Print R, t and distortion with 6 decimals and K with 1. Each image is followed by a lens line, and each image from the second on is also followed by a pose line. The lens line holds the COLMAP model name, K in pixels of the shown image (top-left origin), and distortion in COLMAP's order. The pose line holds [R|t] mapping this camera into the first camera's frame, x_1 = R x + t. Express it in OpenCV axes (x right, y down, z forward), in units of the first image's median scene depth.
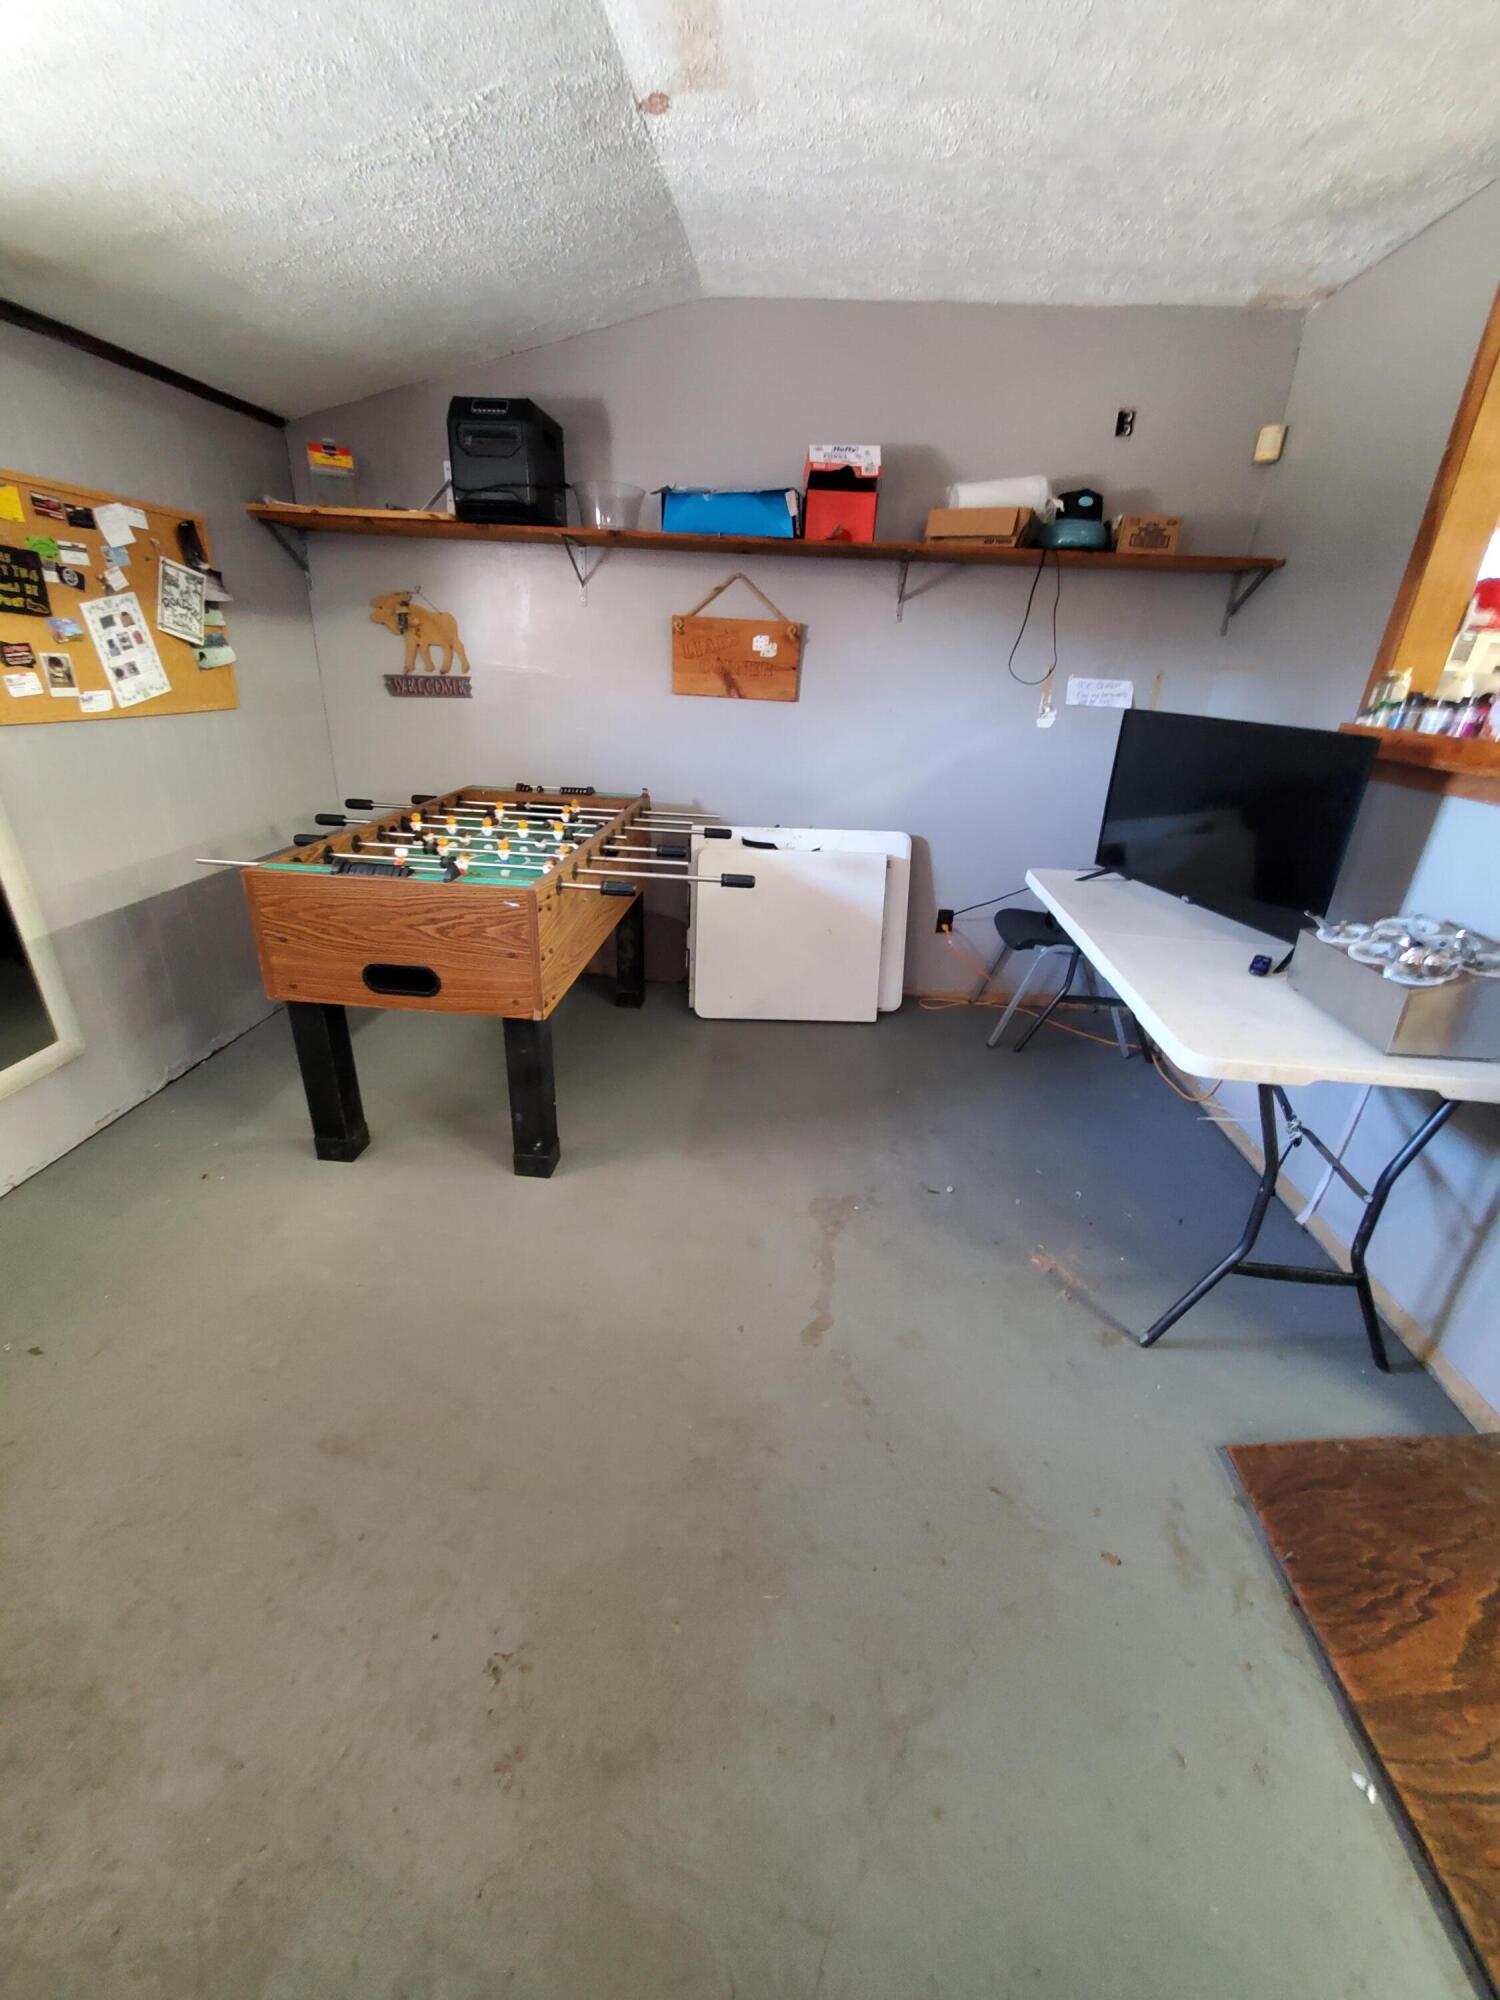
lens RADIAL K [[799.8, 0, 767.0], [0, 799.8, 1000.1], [0, 0, 1]] dist [-0.000500, -0.000188]
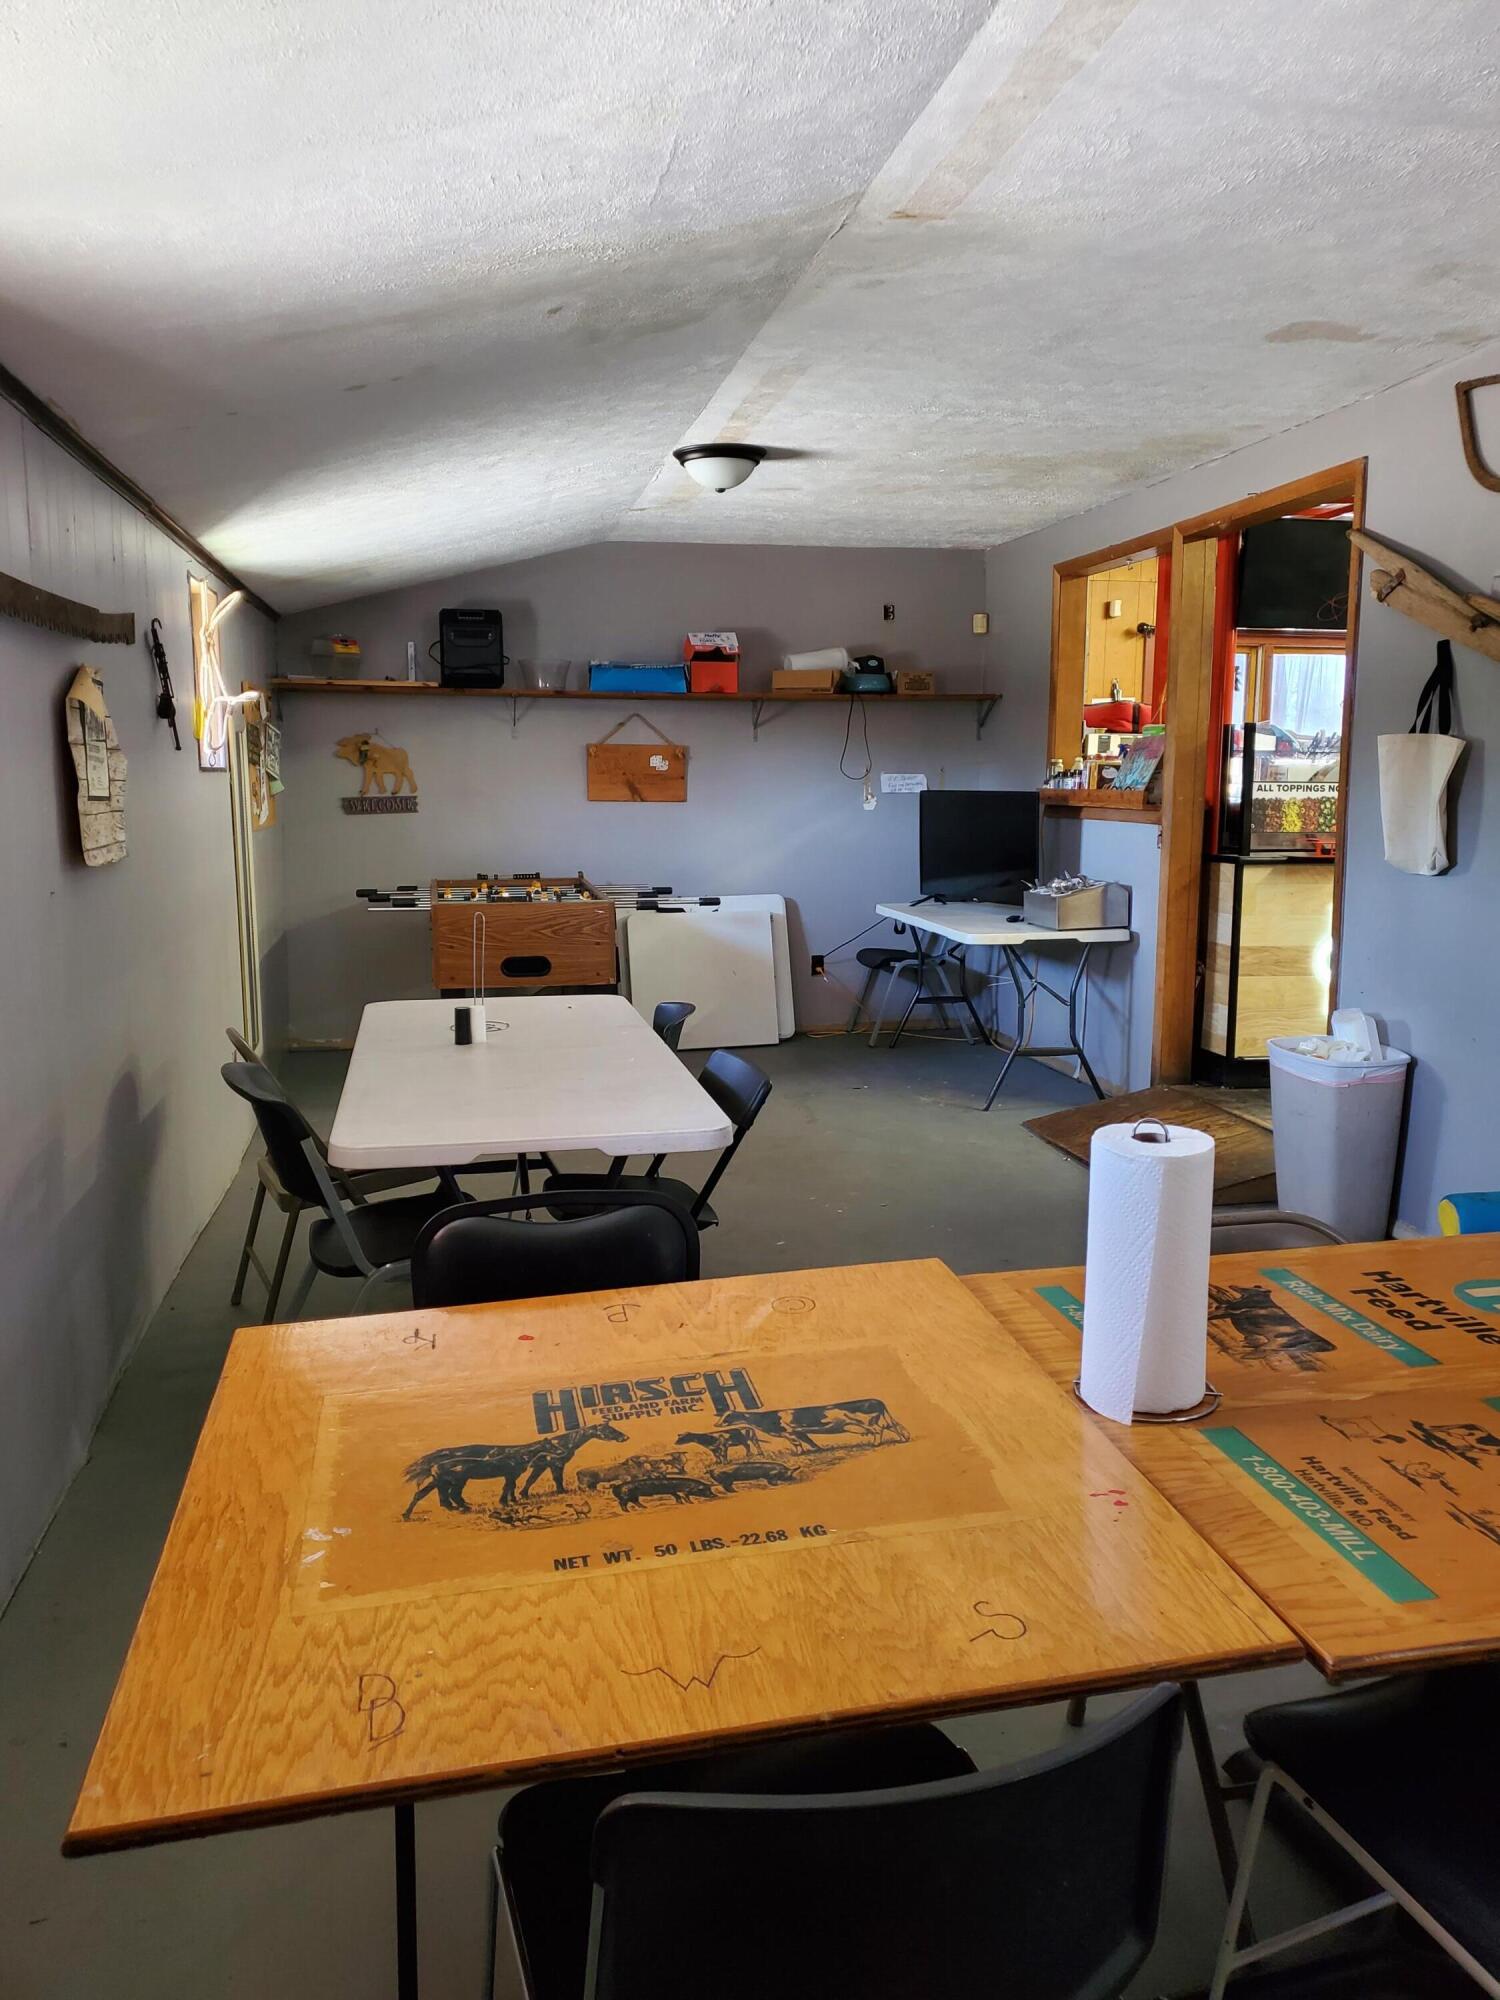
lens RADIAL K [[1530.3, 0, 801.9], [0, 1530.3, 997.6], [0, 0, 1]] dist [0.205503, -0.561110]
pose [[0.955472, -0.089911, 0.281051, -0.560035], [0.157774, 0.960534, -0.229090, 0.580540], [-0.249361, 0.263231, 0.931949, -1.402678]]
